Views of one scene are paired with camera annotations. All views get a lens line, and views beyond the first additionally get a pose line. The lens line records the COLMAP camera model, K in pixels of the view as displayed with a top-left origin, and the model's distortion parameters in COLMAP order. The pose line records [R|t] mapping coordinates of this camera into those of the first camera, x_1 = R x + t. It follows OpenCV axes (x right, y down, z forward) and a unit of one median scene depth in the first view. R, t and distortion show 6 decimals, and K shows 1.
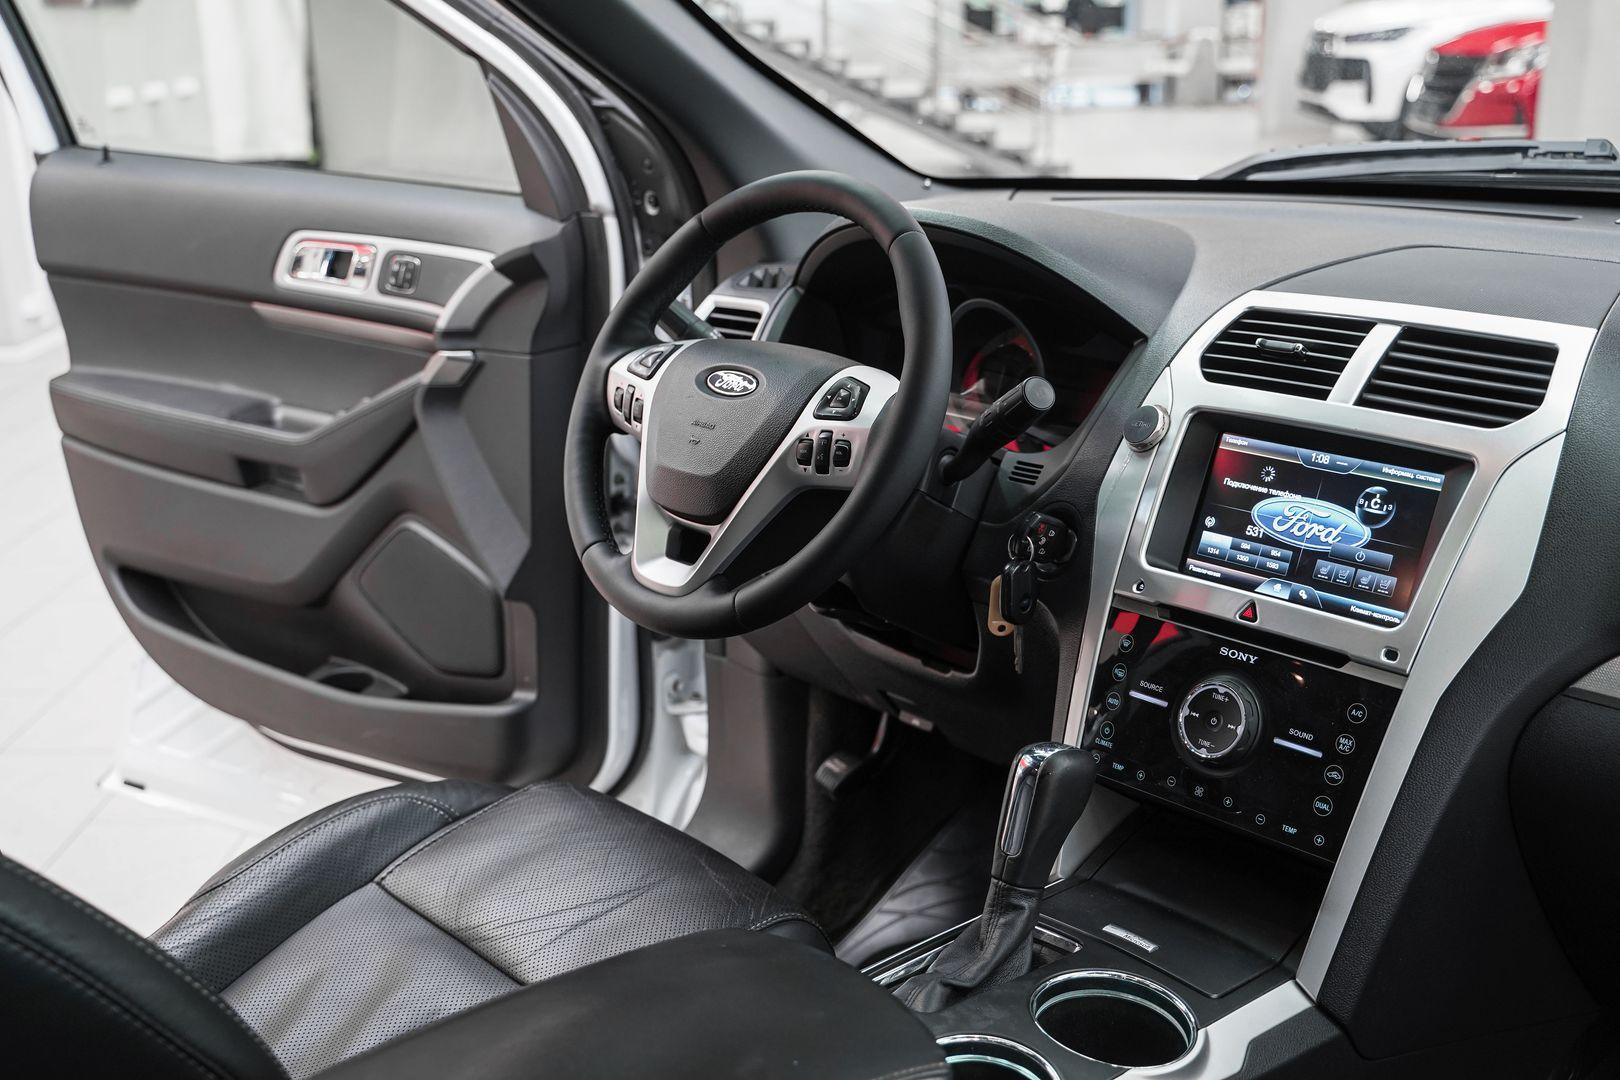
lens RADIAL K [[1758.1, 0, 801.9], [0, 1758.1, 519.6], [0, 0, 1]] dist [-0.027797, 0.039663]
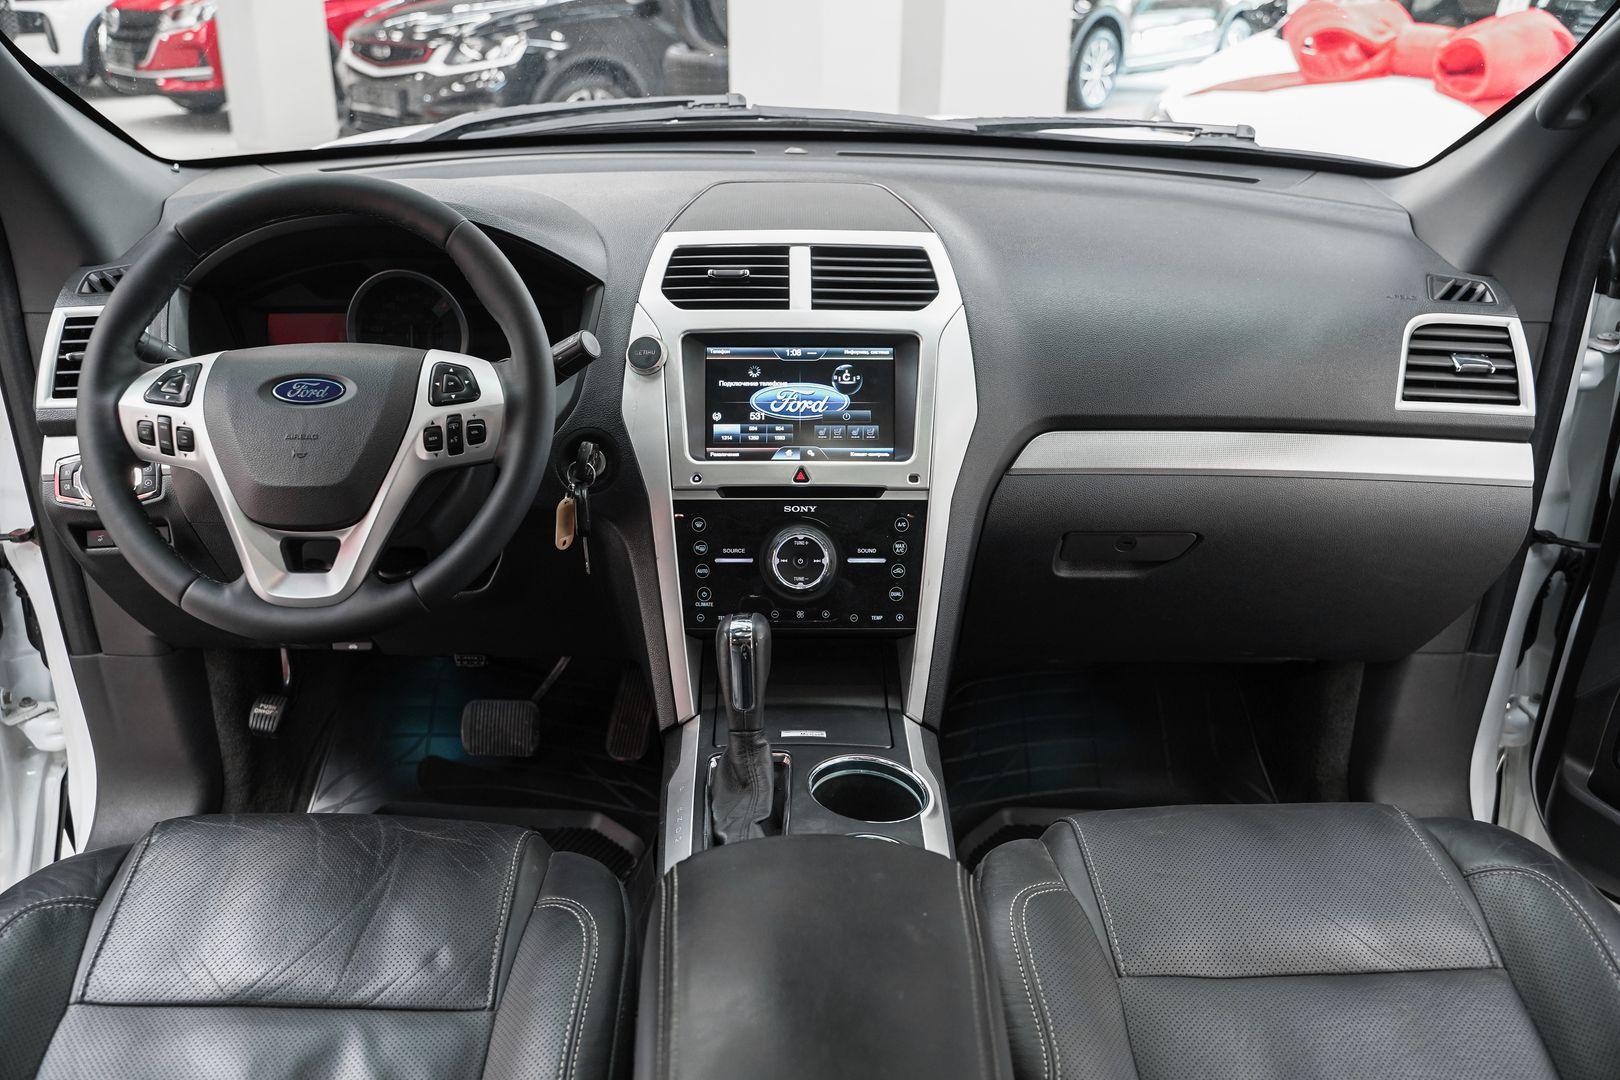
lens RADIAL K [[1308.2, 0, 810.0], [0, 1308.2, 540.0], [0, 0, 1]] dist [-0.128386, 0.099156]
pose [[0.652756, -0.289893, 0.699908, -0.419686], [0.187152, 0.956960, 0.221816, -0.111446], [-0.734087, -0.013802, 0.678916, 0.291888]]
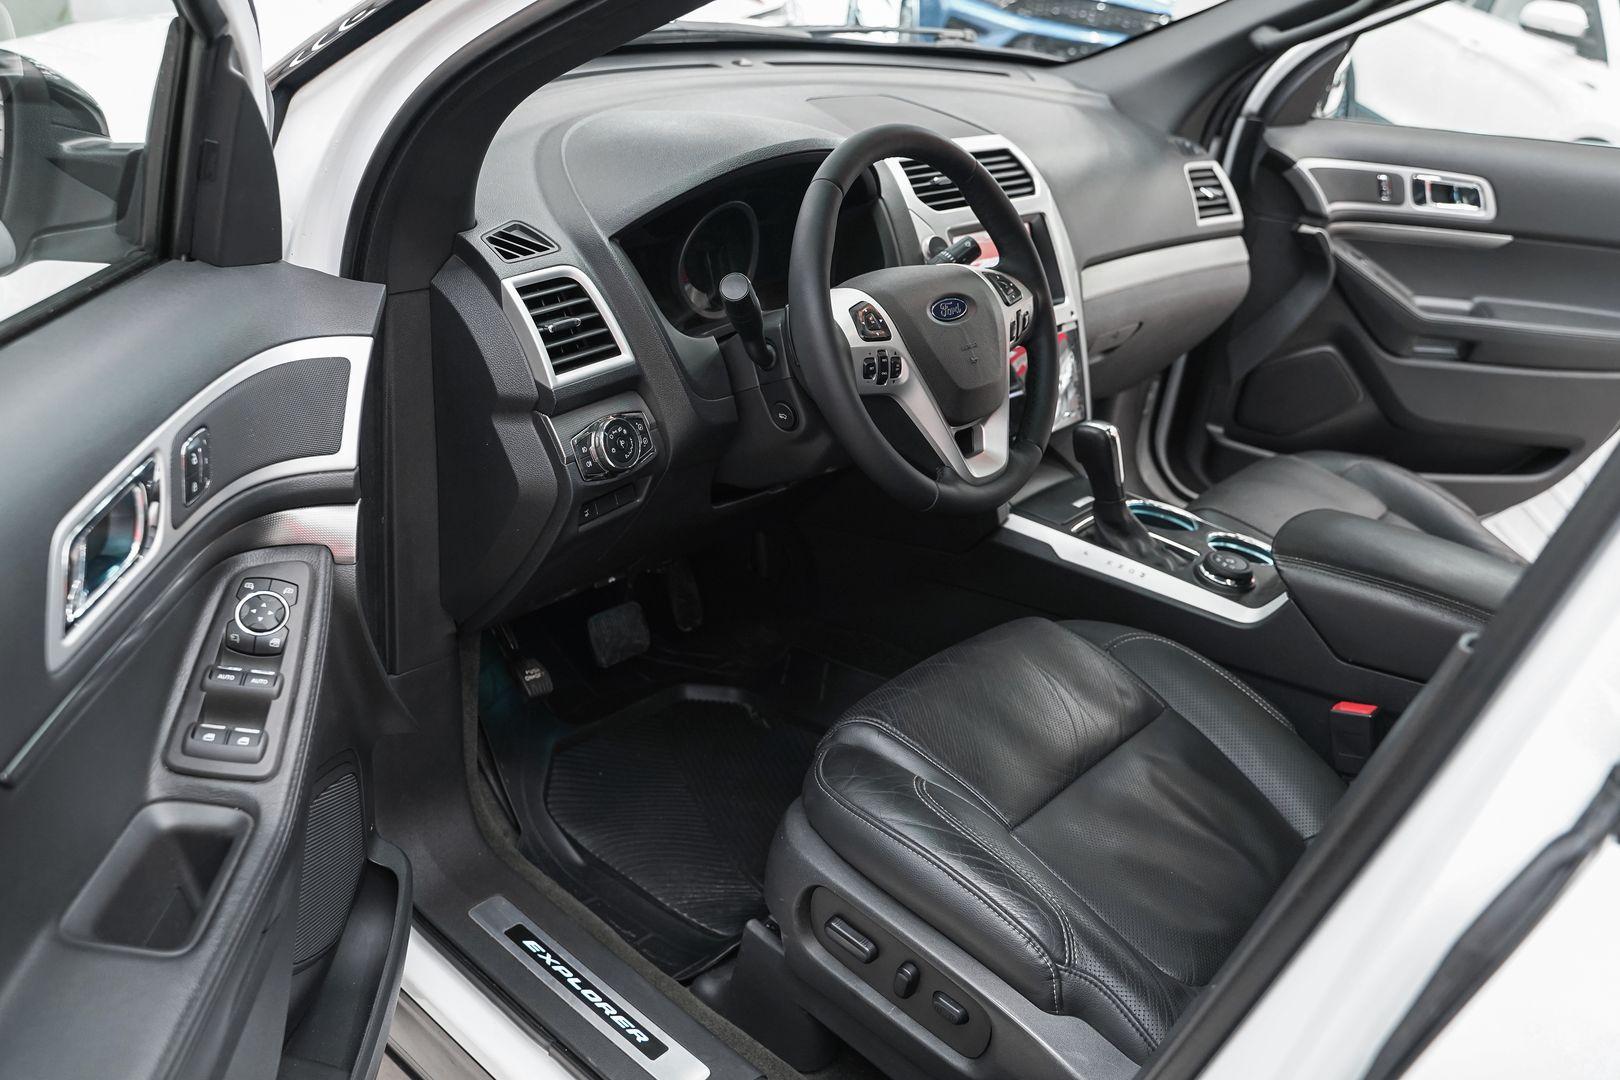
lens RADIAL K [[1340.0, 0, 816.8], [0, 1340.0, 534.7], [0, 0, 1]] dist [-0.115628, 0.084242]
pose [[-0.124626, -0.457016, 0.880684, -0.970300], [0.149890, 0.868745, 0.472032, -0.415815], [-0.980817, 0.190833, -0.039766, 1.221307]]
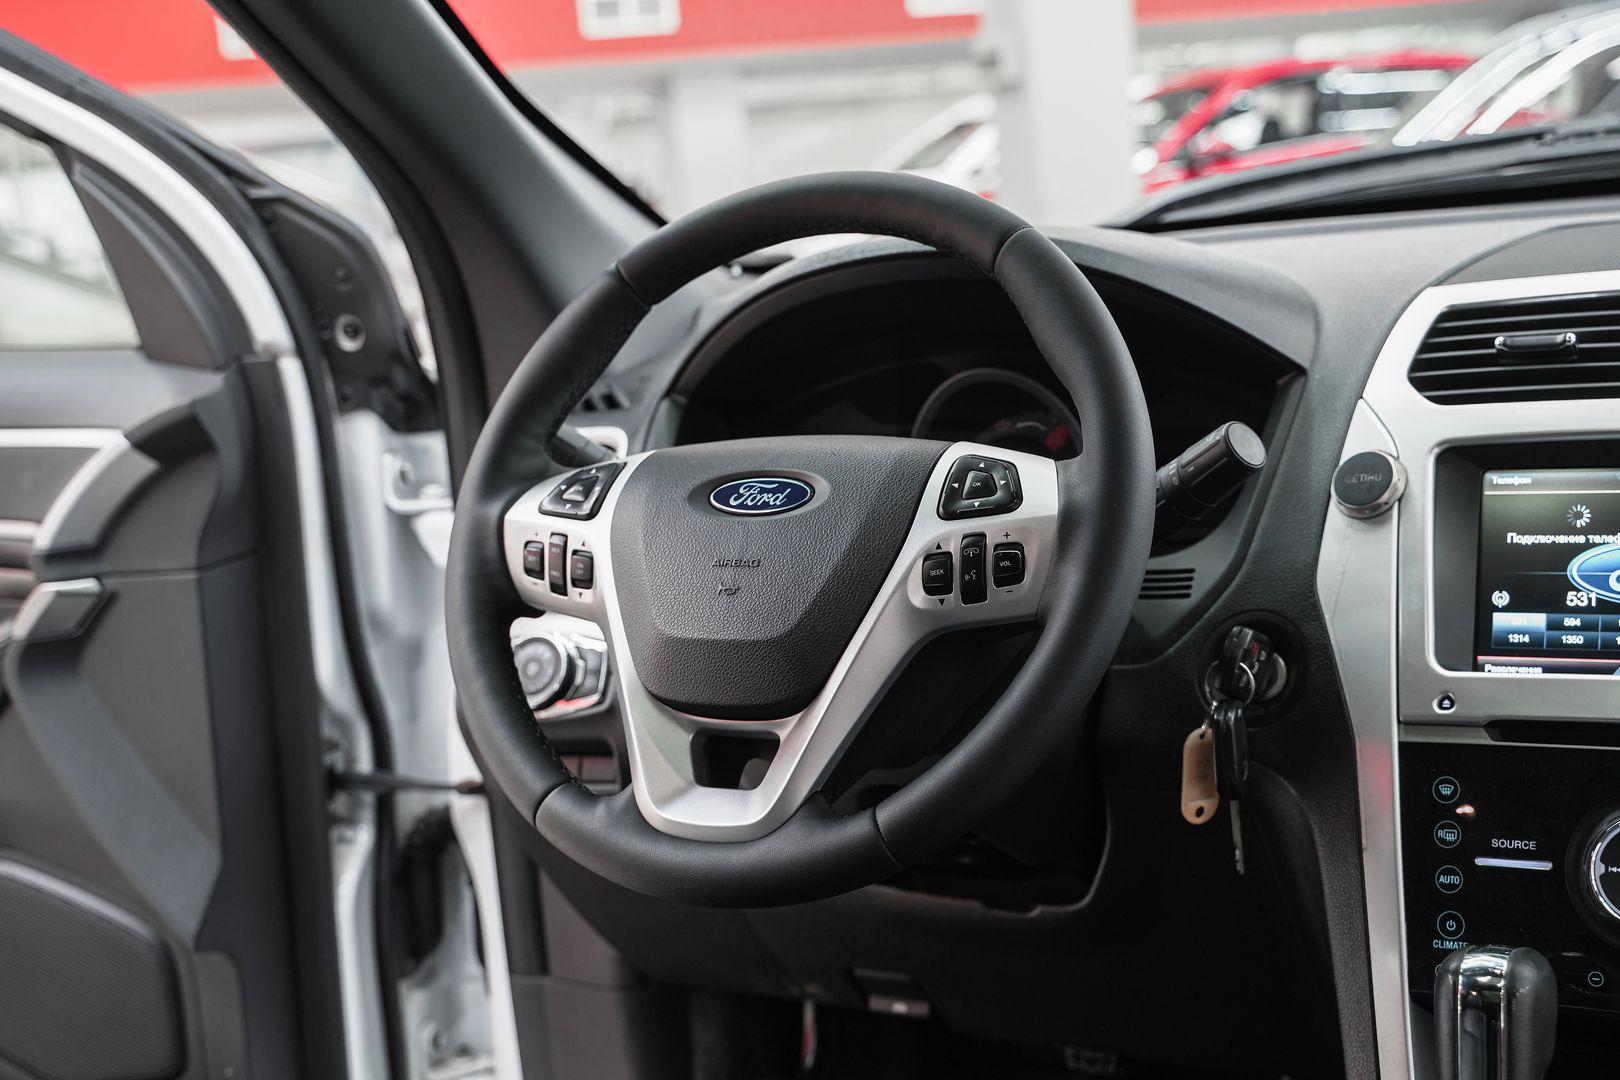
lens RADIAL K [[2010.7, 0, 810.0], [0, 2010.7, 540.0], [0, 0, 1]] dist [0.010567, 0.039566]
pose [[0.939569, -0.117479, 0.321573, -0.273282], [0.159806, 0.981171, -0.108471, 0.020940], [-0.302775, 0.153305, 0.940651, 0.329583]]
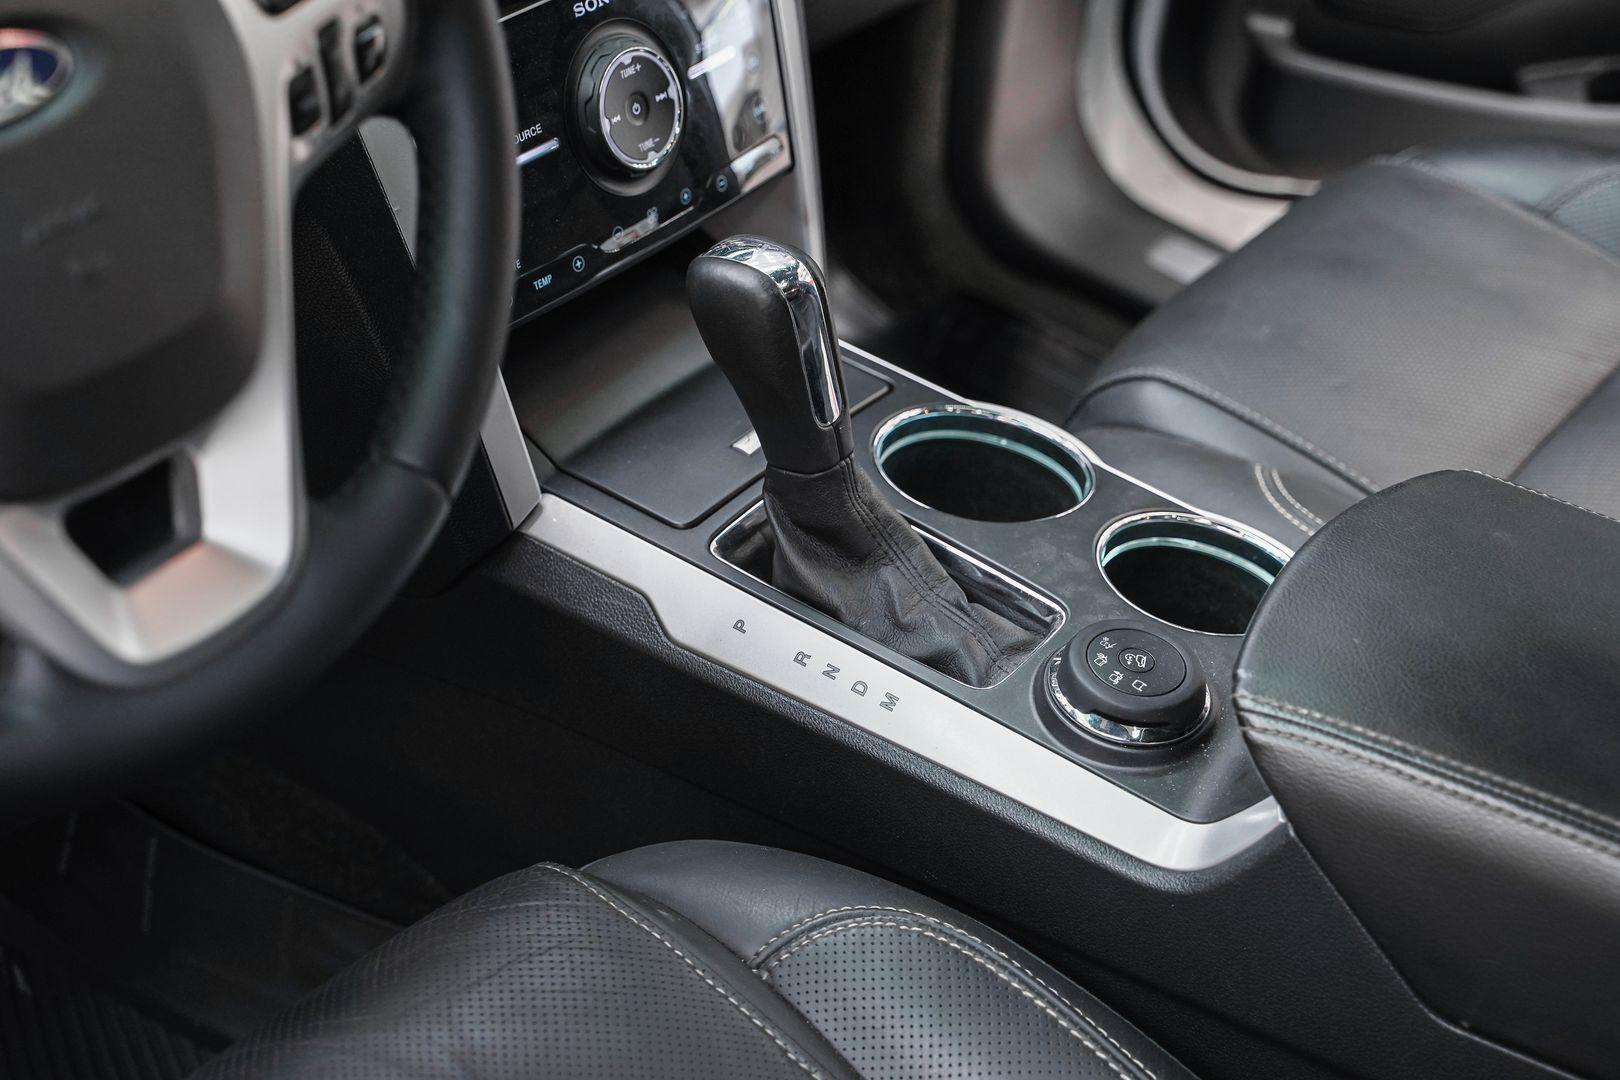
lens RADIAL K [[2494.4, 0, 810.0], [0, 2494.4, 540.0], [0, 0, 1]] dist [0.123532, 0.051504]
pose [[-0.187687, -0.616913, 0.764325, -0.527781], [0.165939, 0.747053, 0.643720, -0.318312], [-0.968111, 0.247649, -0.037842, 0.933580]]
